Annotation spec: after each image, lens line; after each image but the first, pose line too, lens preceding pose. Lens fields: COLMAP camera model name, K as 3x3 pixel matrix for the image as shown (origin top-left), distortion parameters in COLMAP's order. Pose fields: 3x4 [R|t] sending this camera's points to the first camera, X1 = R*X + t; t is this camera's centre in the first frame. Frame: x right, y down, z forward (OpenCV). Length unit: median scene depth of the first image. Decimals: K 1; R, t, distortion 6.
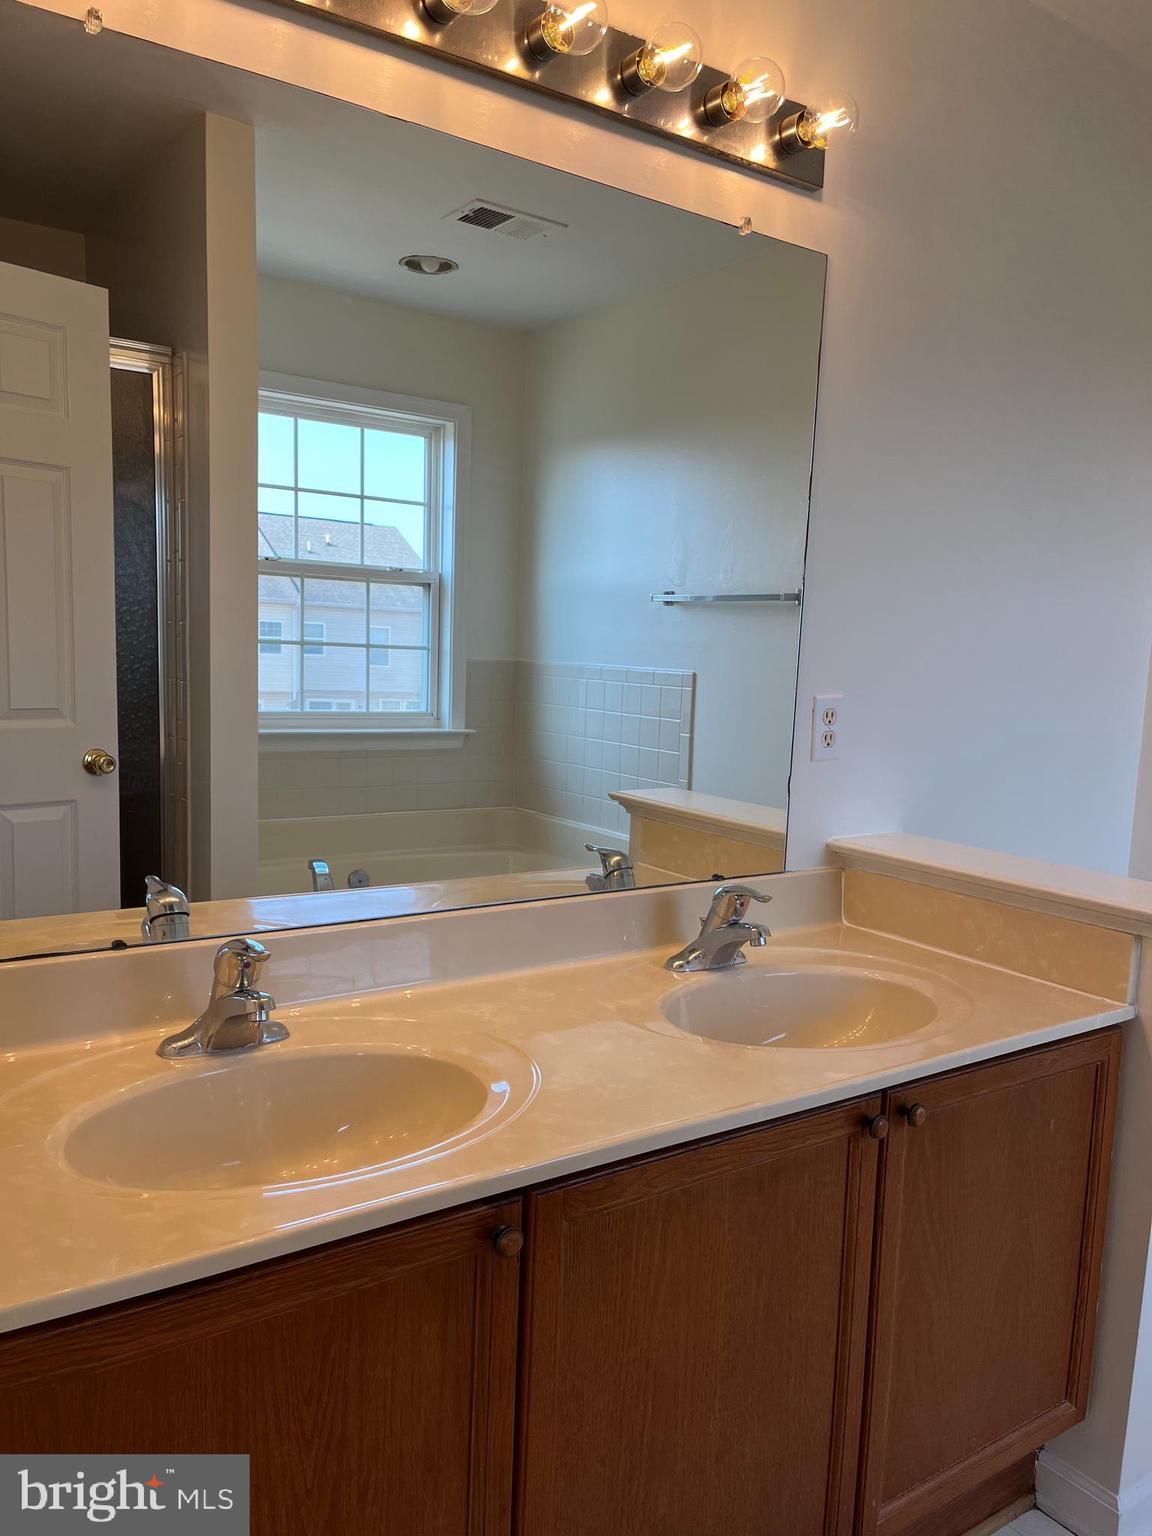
lens RADIAL K [[1163.7, 0, 576.0], [0, 1163.7, 768.0], [0, 0, 1]] dist [0.004720, 0.000178]
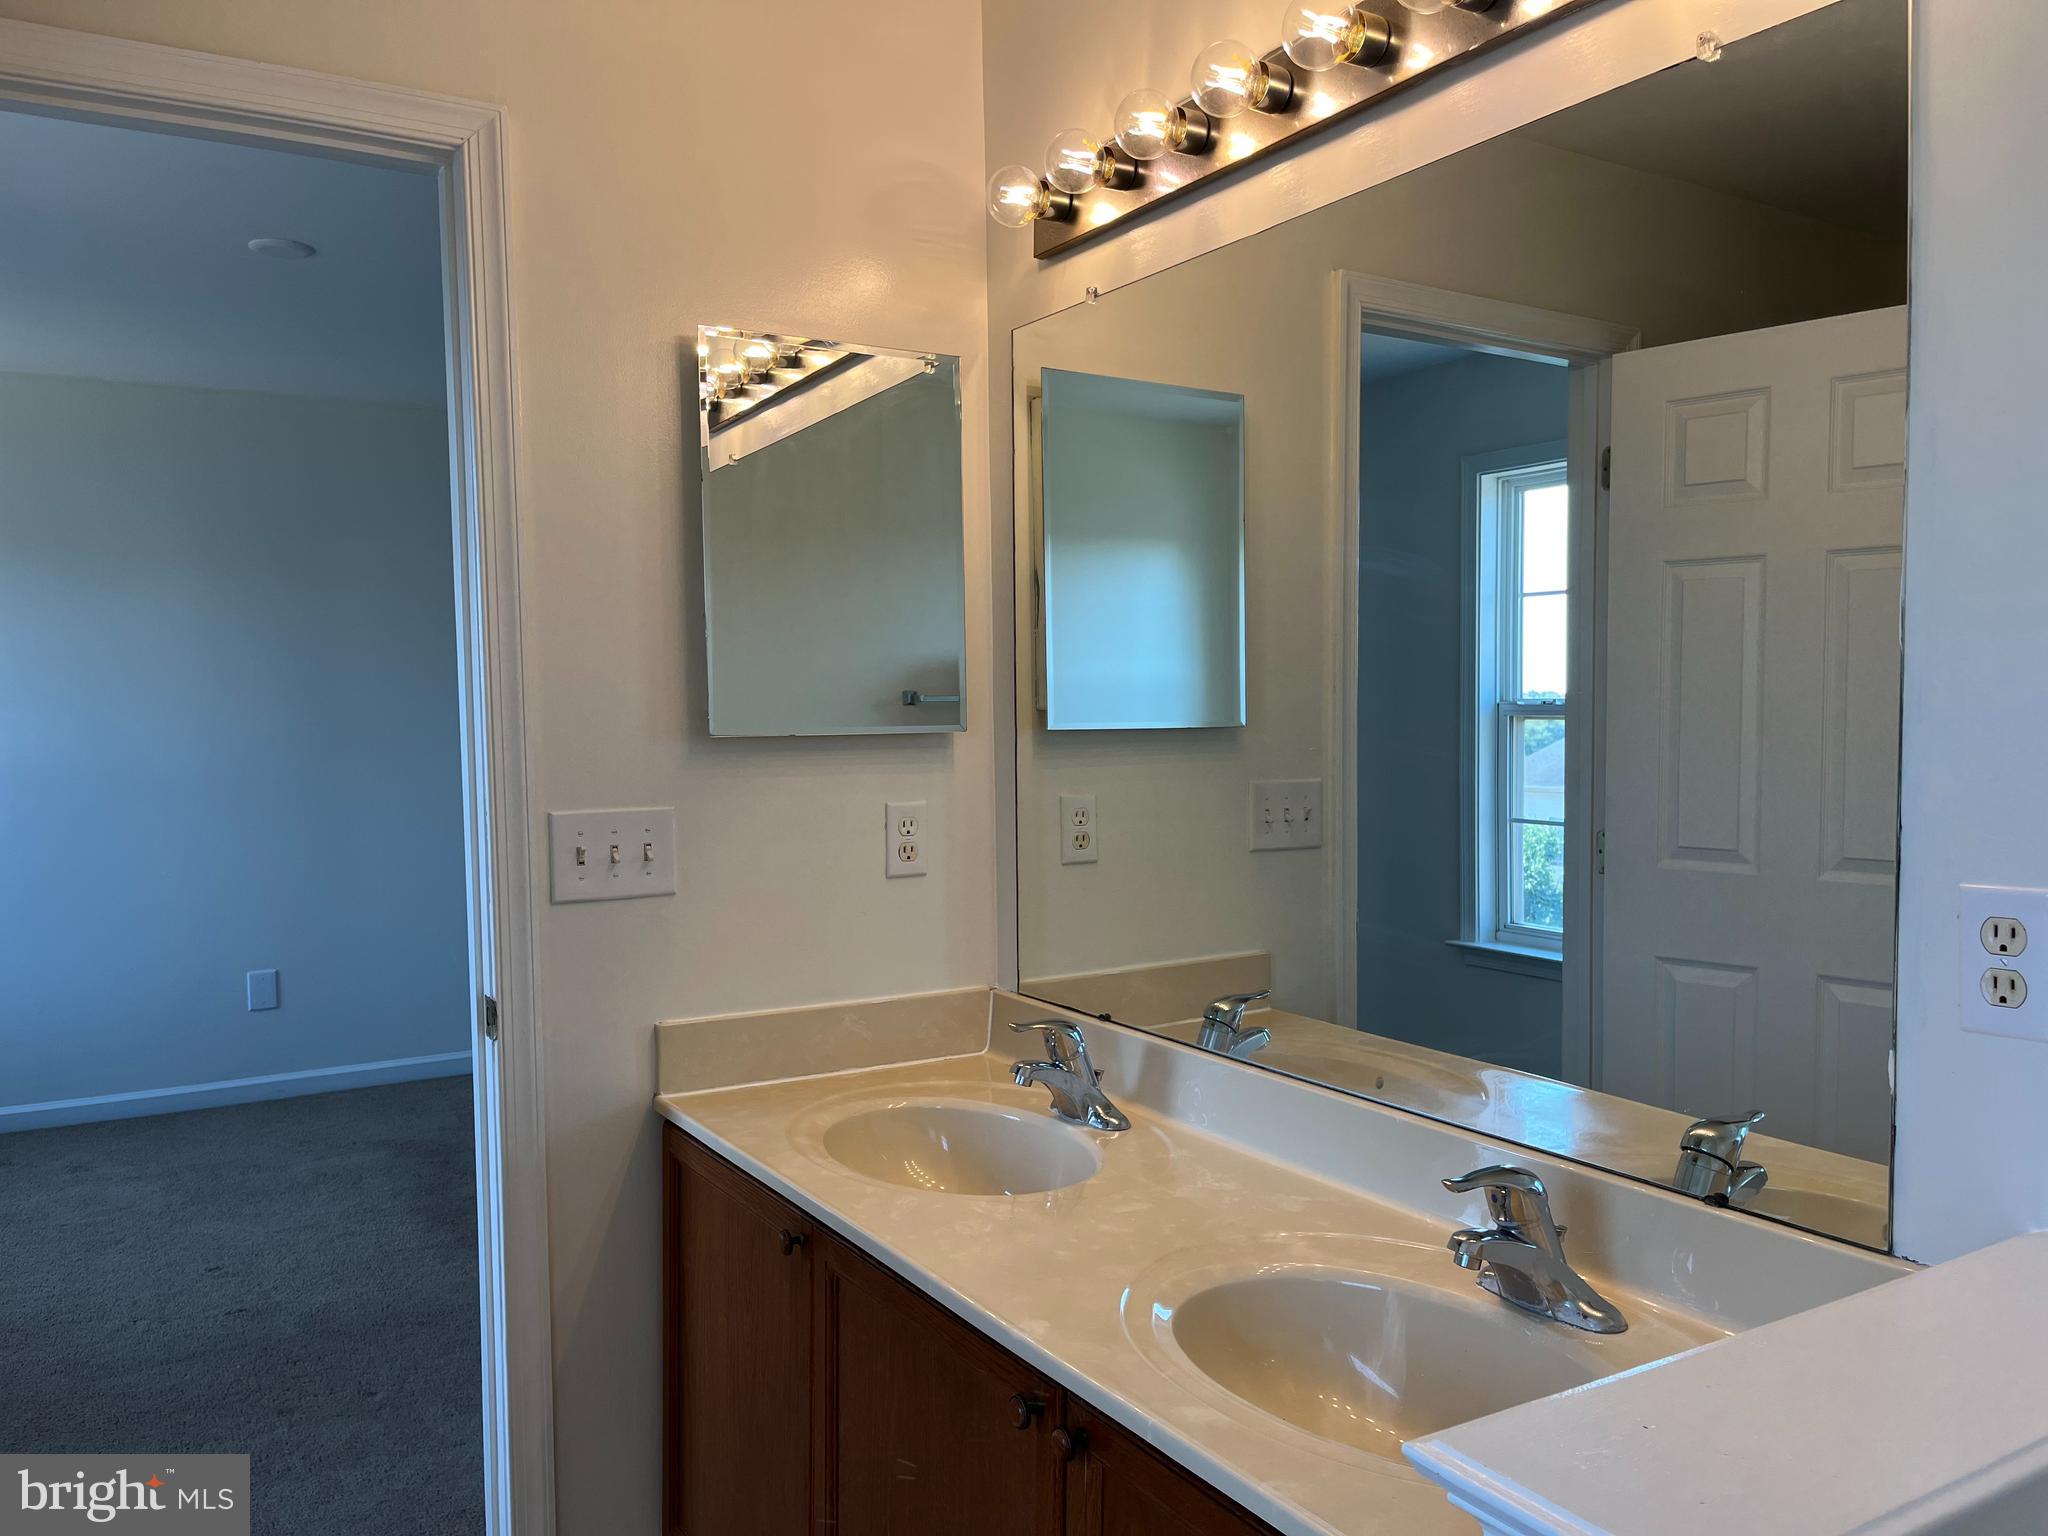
lens RADIAL K [[1551.7, 0, 1024.0], [0, 1551.7, 768.0], [0, 0, 1]] dist [0.004720, 0.000178]
pose [[-0.004768, 0.004667, -0.999978, 0.797774], [-0.131620, 0.991286, 0.005254, -0.060911], [0.991289, 0.131642, -0.004113, 0.630035]]
